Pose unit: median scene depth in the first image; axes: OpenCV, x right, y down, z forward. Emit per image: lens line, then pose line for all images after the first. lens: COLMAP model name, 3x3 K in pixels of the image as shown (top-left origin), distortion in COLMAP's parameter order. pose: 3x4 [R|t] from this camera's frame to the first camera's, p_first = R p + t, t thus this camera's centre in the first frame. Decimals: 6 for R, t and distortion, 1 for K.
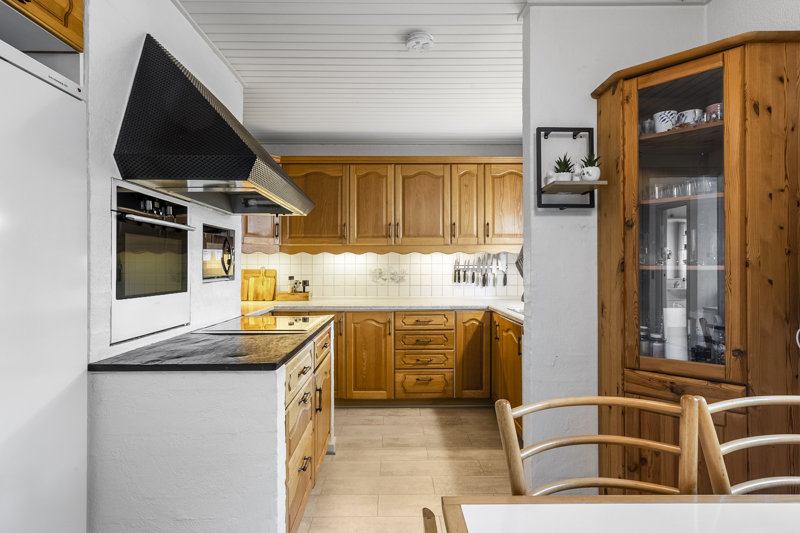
lens RADIAL K [[438.3, 0, 398.3], [0, 438.3, 269.3], [0, 0, 1]] dist [-0.000766, 0.000904]
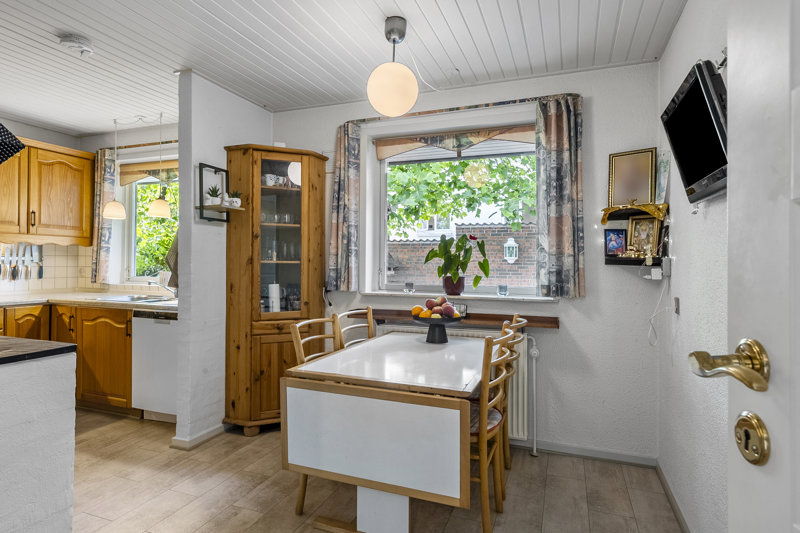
lens RADIAL K [[438.3, 0, 399.6], [0, 438.3, 263.8], [0, 0, 1]] dist [-0.000766, 0.000904]
pose [[0.361559, 0.004573, 0.932338, -0.669399], [-0.007791, 0.999968, -0.001883, 0.002841], [-0.932317, -0.006583, 0.361583, -0.105088]]
